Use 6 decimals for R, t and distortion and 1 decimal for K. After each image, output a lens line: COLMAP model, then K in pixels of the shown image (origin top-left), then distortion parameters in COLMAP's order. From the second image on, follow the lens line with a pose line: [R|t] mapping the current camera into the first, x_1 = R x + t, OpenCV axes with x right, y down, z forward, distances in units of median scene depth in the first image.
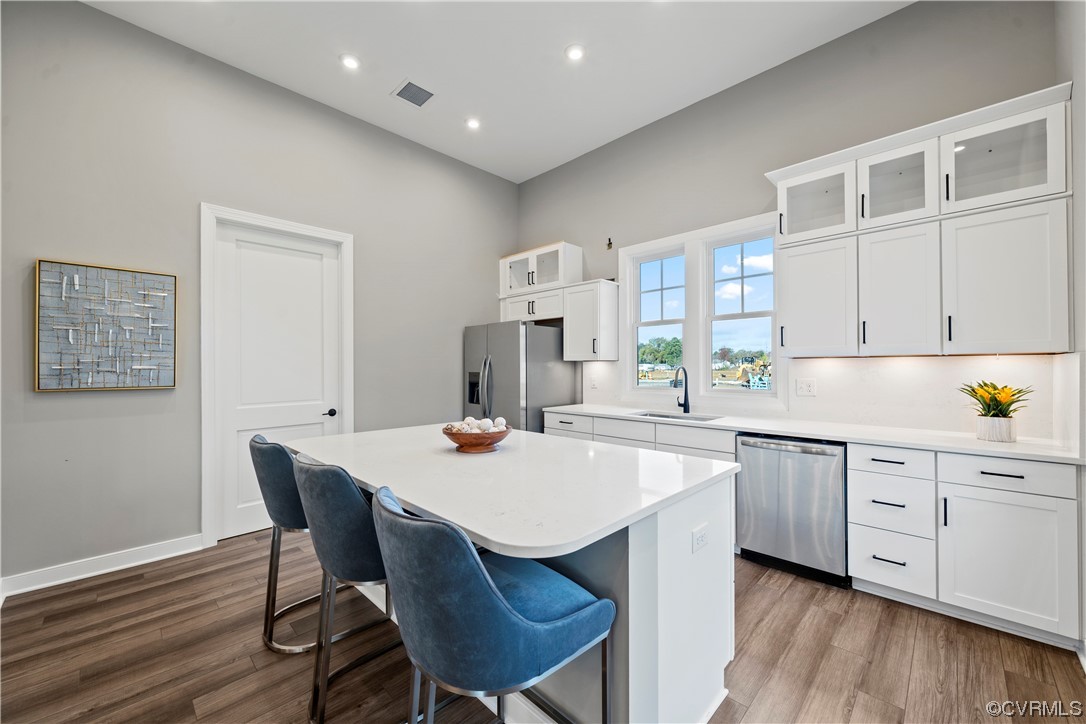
lens RADIAL K [[415.2, 0, 534.2], [0, 415.2, 364.4], [0, 0, 1]] dist [0.002773, 0.000248]
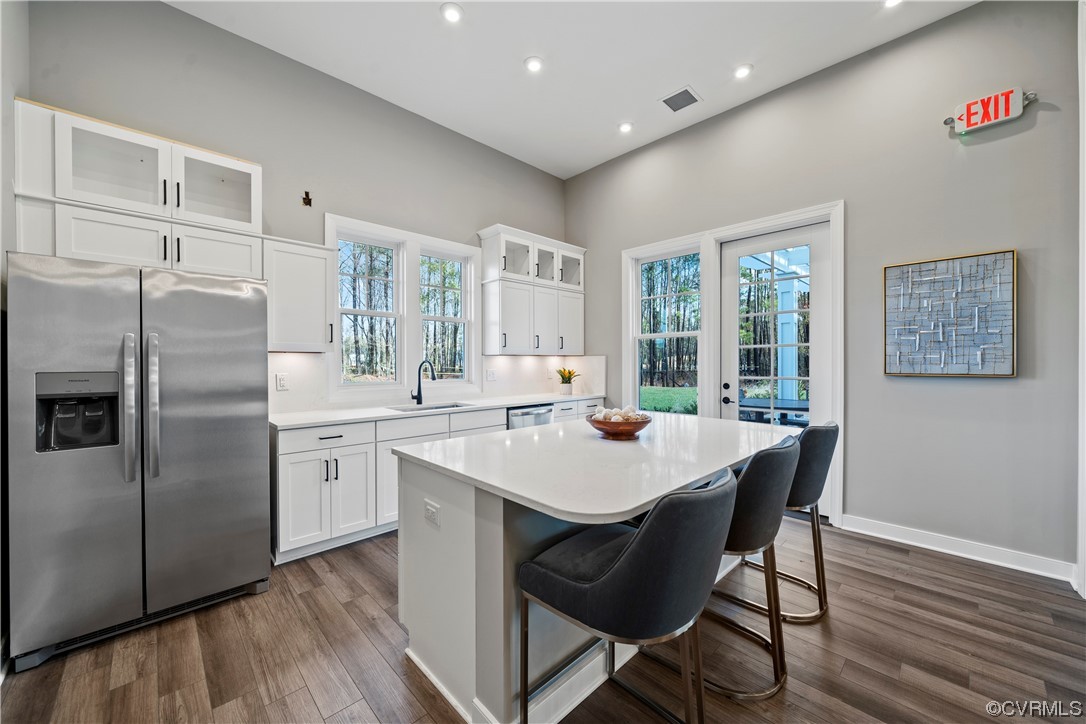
lens RADIAL K [[415.2, 0, 534.5], [0, 415.2, 362.5], [0, 0, 1]] dist [0.002773, 0.000248]
pose [[0.032894, 0.000608, 0.999459, -0.934828], [-0.005895, 0.999983, -0.000414, 0.012083], [-0.999441, -0.005879, 0.032897, 0.915069]]
